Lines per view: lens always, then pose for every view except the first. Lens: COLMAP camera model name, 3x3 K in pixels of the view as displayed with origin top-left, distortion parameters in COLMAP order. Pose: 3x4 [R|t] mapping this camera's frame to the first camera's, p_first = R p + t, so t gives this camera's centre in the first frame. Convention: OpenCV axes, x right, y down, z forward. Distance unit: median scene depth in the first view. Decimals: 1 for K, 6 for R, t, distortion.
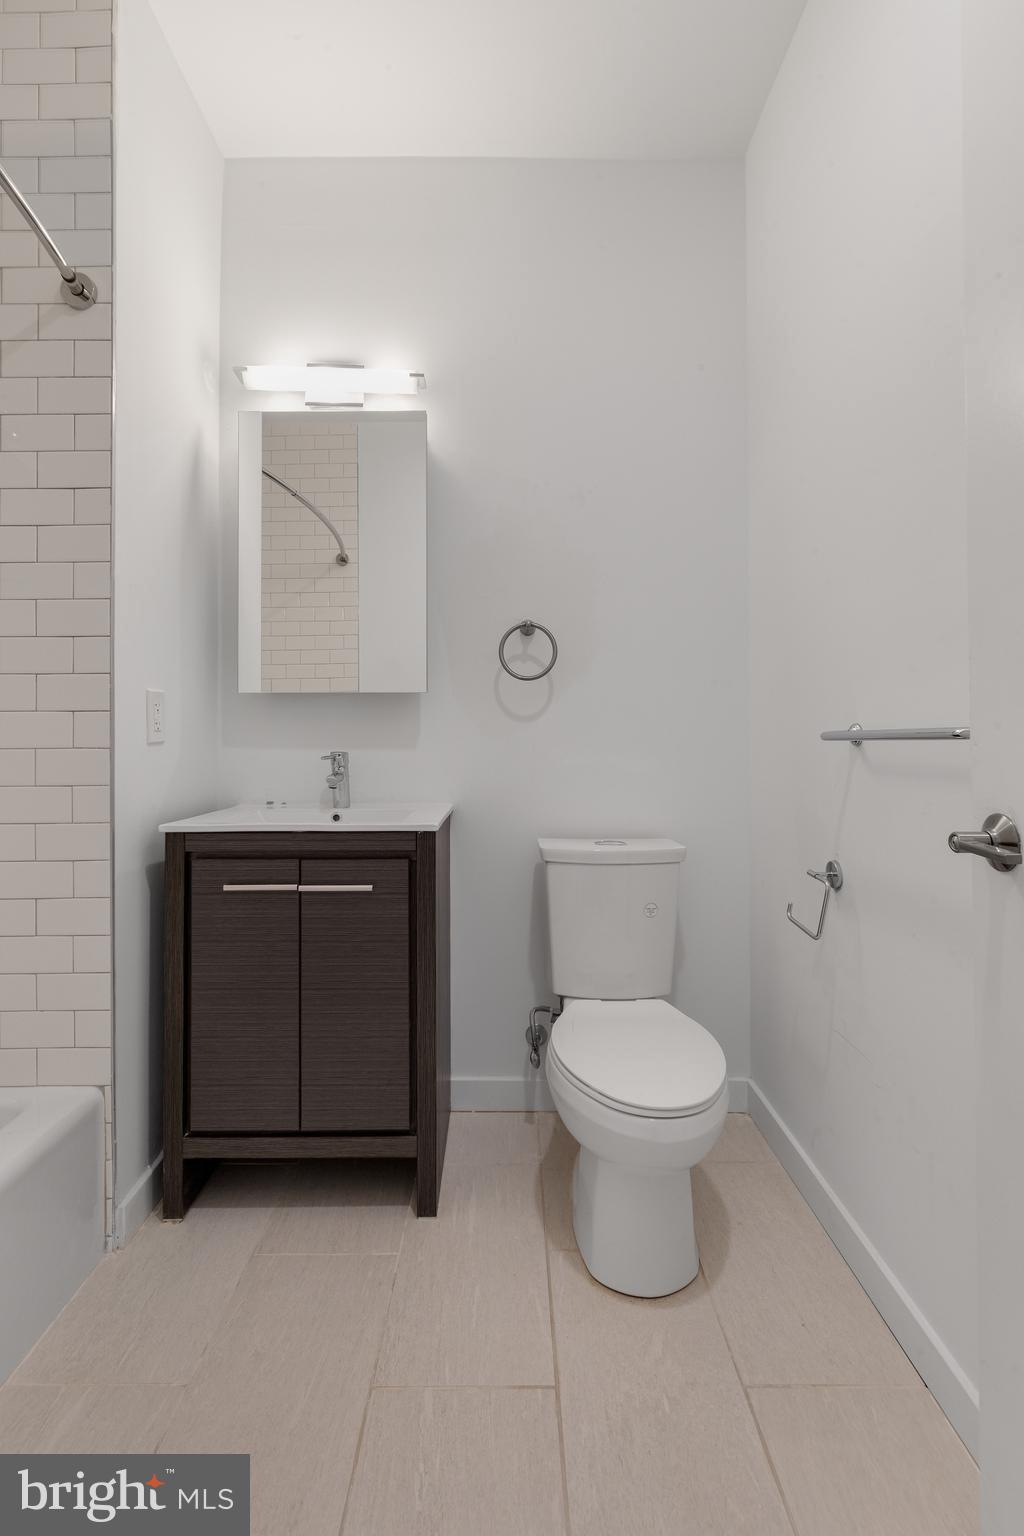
lens RADIAL K [[710.8, 0, 509.6], [0, 710.8, 719.1], [0, 0, 1]] dist [0.000137, -0.000385]
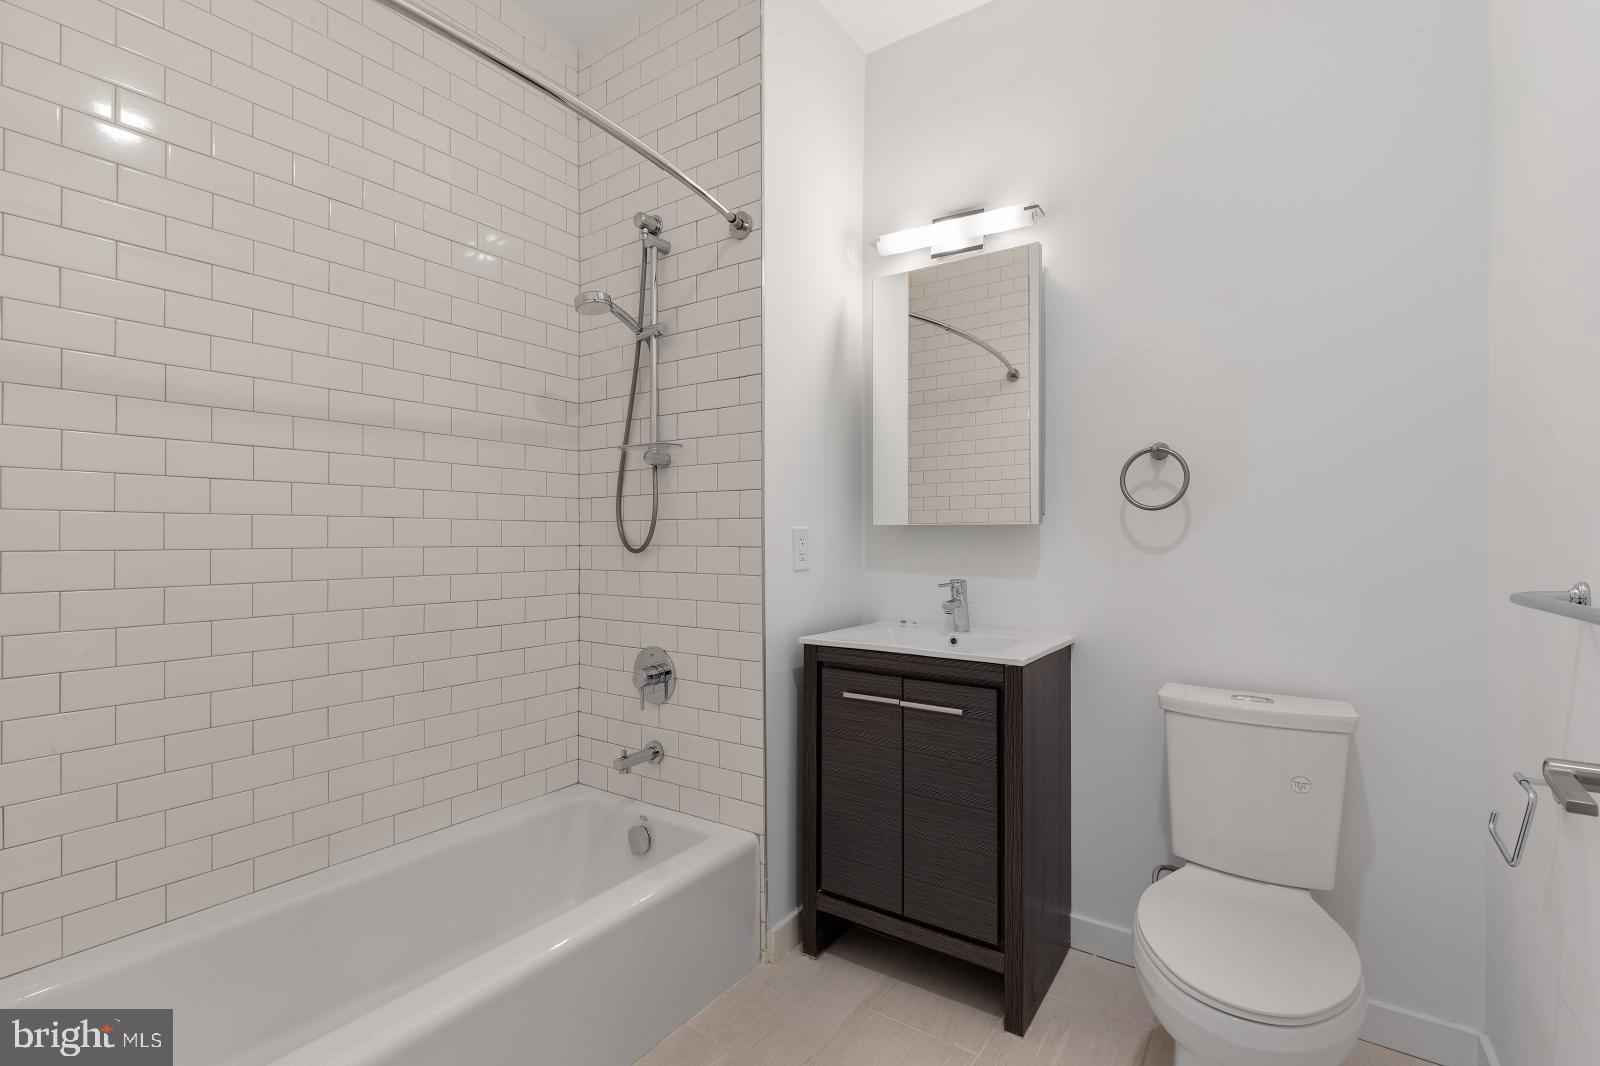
lens RADIAL K [[730.4, 0, 798.8], [0, 730.4, 527.6], [0, 0, 1]] dist [0.002062, -0.000550]
pose [[0.826707, 0.001300, -0.562632, 0.224542], [0.006344, 0.999912, 0.011632, -0.057727], [0.562598, -0.013186, 0.826626, -0.055244]]
